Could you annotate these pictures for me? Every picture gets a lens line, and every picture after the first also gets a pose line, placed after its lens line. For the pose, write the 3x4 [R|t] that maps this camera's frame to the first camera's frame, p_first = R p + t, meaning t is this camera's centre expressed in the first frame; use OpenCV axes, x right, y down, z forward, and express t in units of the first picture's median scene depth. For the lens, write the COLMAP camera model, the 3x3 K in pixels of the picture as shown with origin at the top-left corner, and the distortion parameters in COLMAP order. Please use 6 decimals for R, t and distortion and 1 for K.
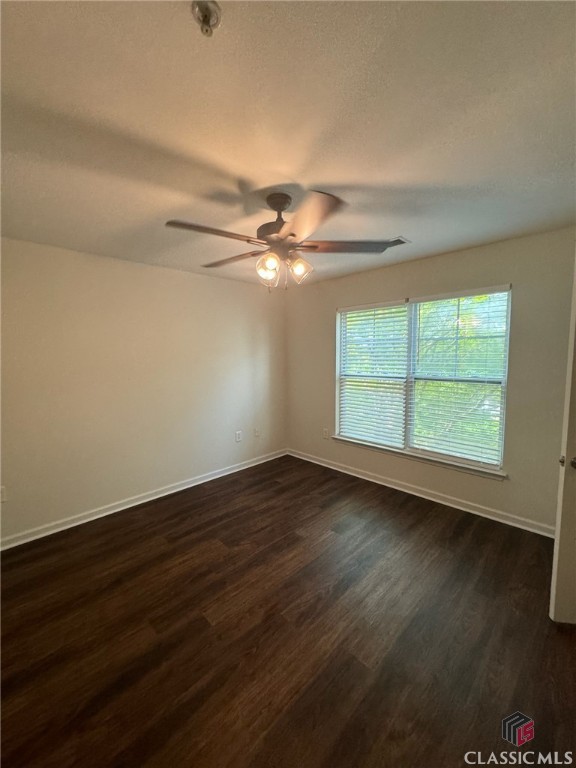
lens RADIAL K [[306.4, 0, 288.0], [0, 306.4, 384.0], [0, 0, 1]] dist [0.000900, -0.000019]
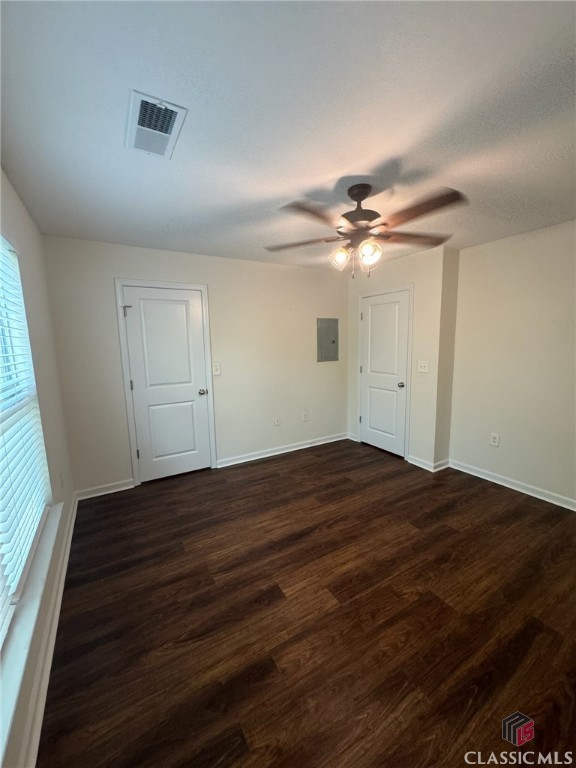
lens RADIAL K [[306.4, 0, 288.0], [0, 306.4, 384.0], [0, 0, 1]] dist [0.000900, -0.000019]
pose [[-0.969580, -0.000182, 0.244776, -0.040587], [0.060596, 0.968695, 0.240746, -0.174162], [-0.237157, 0.248255, -0.939216, 1.811483]]
